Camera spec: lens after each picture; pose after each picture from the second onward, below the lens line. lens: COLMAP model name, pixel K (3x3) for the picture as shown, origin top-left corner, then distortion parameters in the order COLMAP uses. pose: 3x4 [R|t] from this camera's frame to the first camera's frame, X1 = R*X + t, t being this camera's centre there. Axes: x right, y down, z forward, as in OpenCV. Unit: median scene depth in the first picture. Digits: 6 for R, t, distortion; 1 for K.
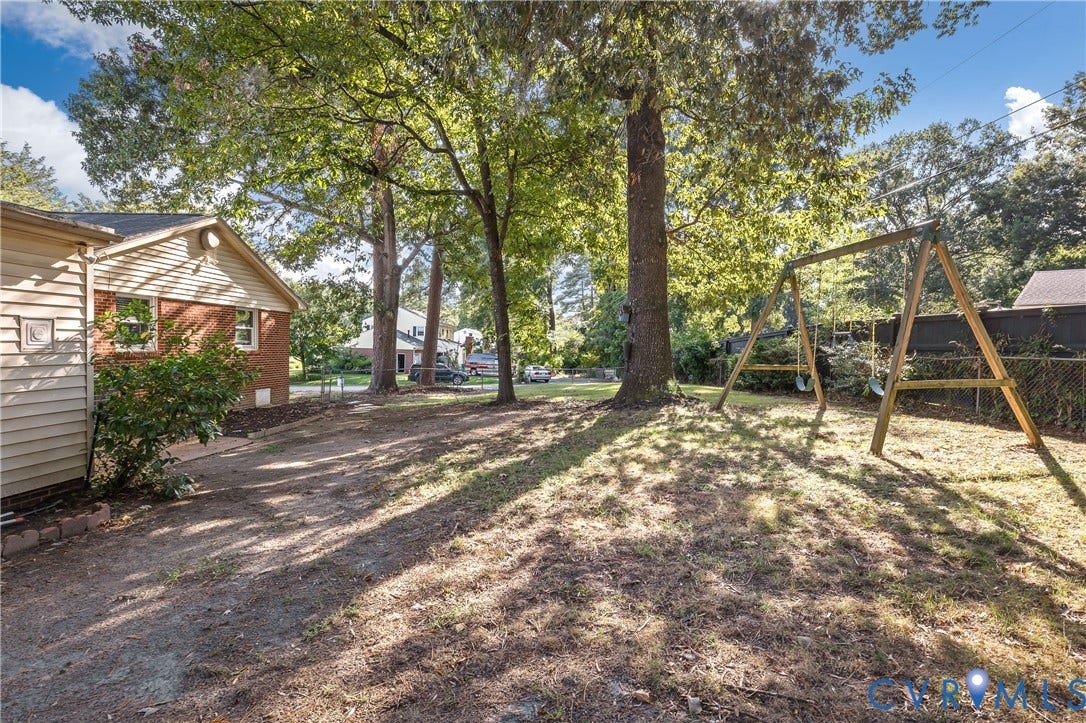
lens RADIAL K [[503.2, 0, 540.4], [0, 503.2, 362.2], [0, 0, 1]] dist [-0.000302, -0.000212]
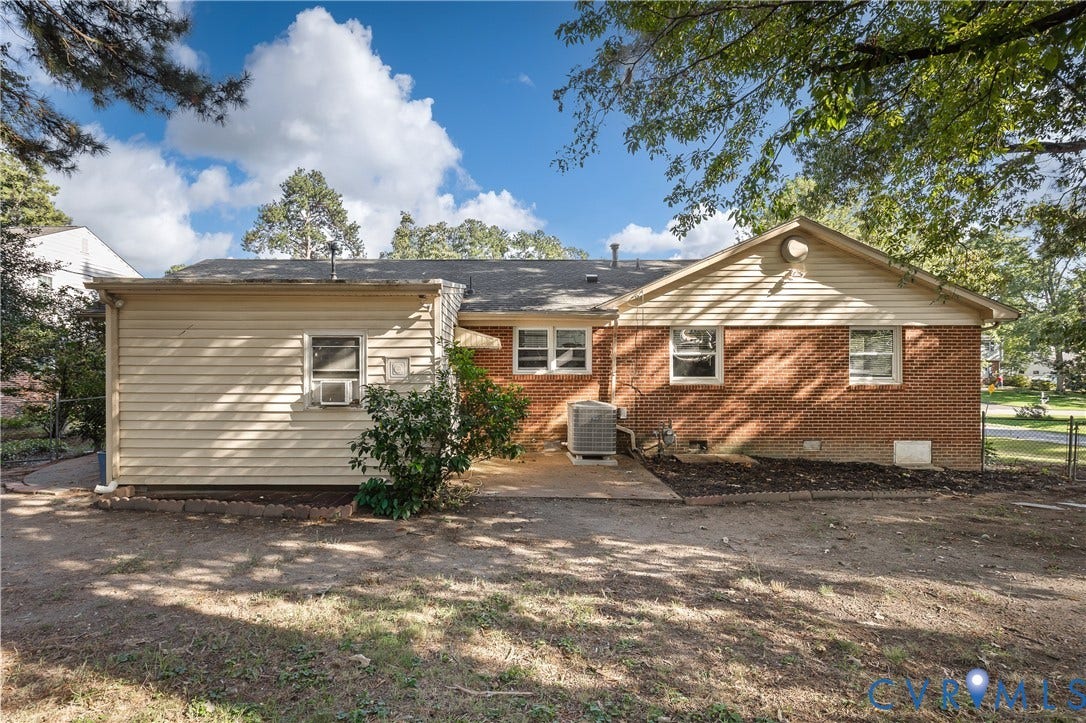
lens RADIAL K [[531.4, 0, 506.1], [0, 531.4, 378.0], [0, 0, 1]] dist [0.002100, 0.000004]
pose [[0.061301, -0.002371, -0.998116, 0.186686], [-0.031197, 0.999504, -0.004291, -0.014731], [0.997632, 0.031401, 0.061197, 0.503561]]
